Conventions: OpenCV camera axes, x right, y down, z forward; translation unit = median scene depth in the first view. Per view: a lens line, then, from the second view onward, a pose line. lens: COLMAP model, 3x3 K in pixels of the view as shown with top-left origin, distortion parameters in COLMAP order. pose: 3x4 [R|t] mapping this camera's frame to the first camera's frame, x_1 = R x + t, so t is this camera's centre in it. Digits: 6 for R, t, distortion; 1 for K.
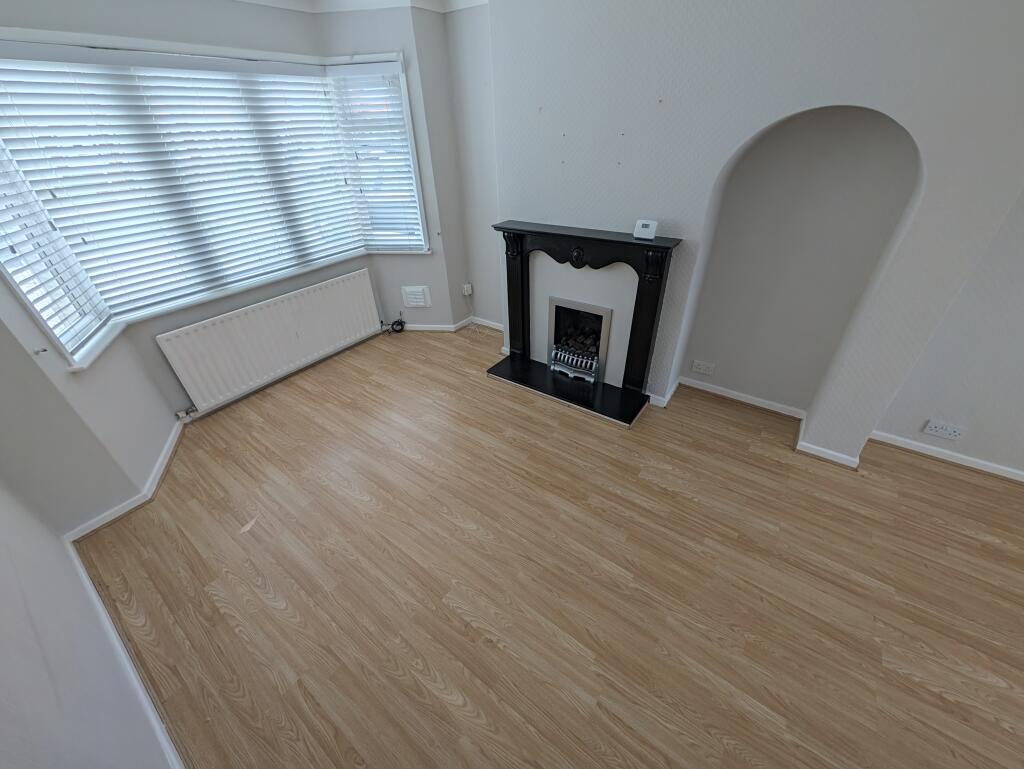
lens RADIAL K [[394.7, 0, 507.8], [0, 394.7, 385.7], [0, 0, 1]] dist [0.001539, -0.000040]
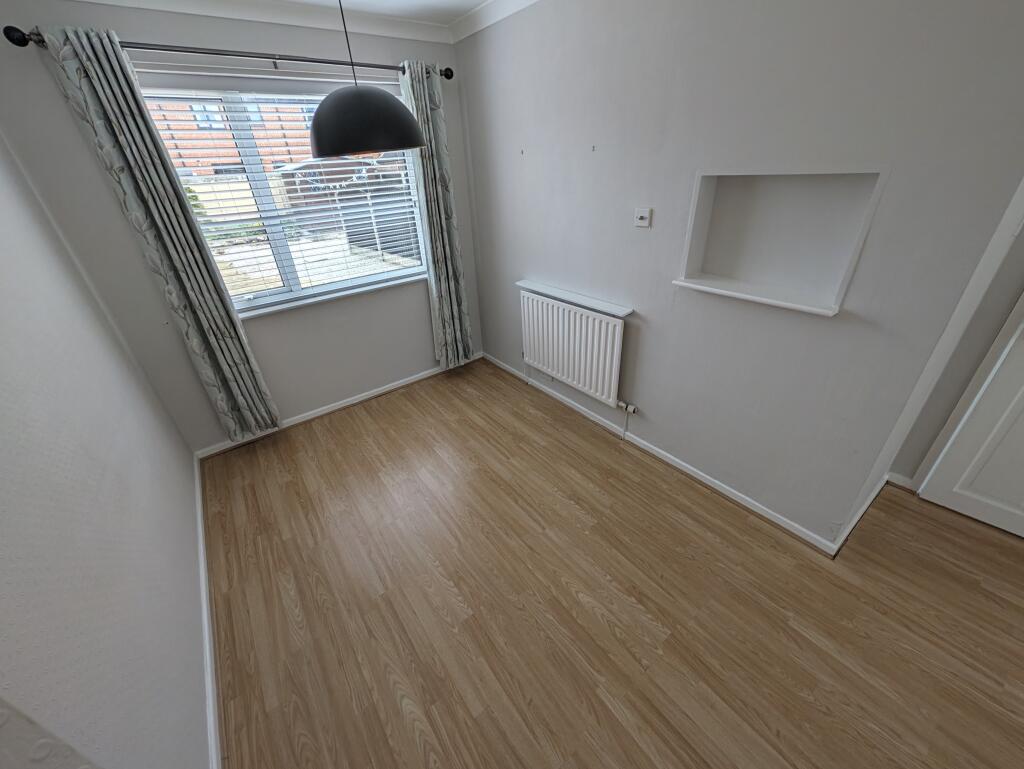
lens RADIAL K [[394.7, 0, 514.3], [0, 394.7, 388.4], [0, 0, 1]] dist [0.001539, -0.000040]
pose [[-0.953533, -0.068261, 0.293454, 0.931932], [0.233079, 0.450059, 0.862044, -0.531964], [-0.190916, 0.890386, -0.413236, 0.801576]]
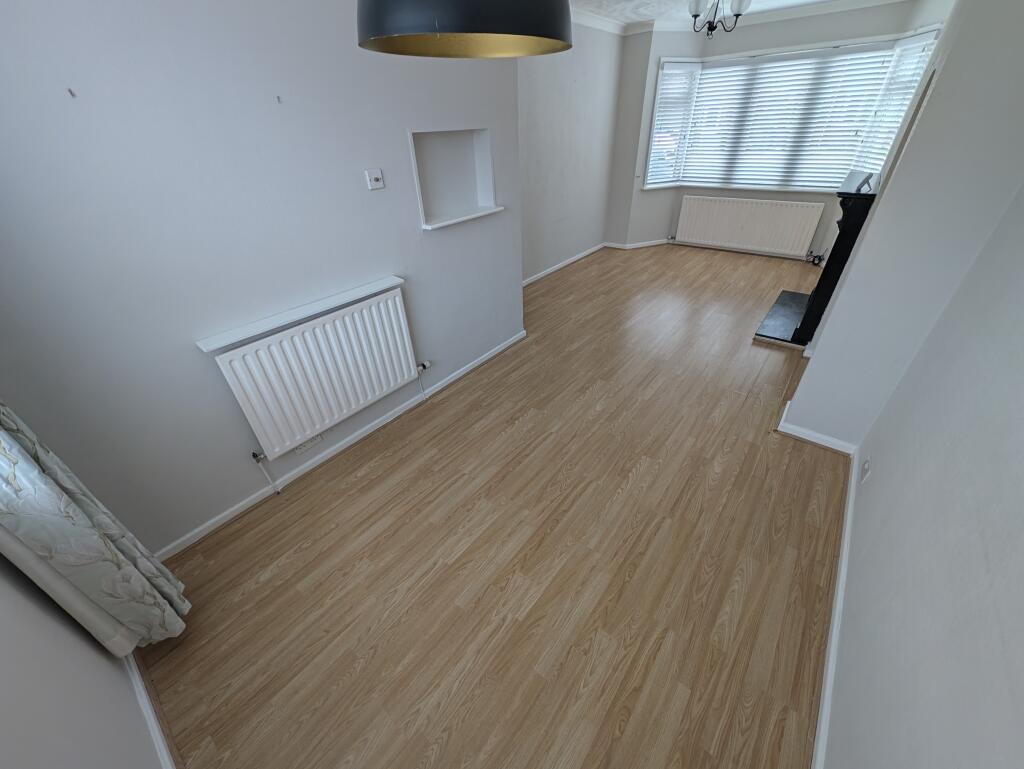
lens RADIAL K [[394.7, 0, 509.6], [0, 394.7, 387.6], [0, 0, 1]] dist [0.001539, -0.000040]
pose [[-0.044976, 0.588204, -0.807461, 2.226477], [-0.523896, 0.674325, 0.520402, -0.052937], [0.850594, 0.446431, 0.277830, 0.072442]]
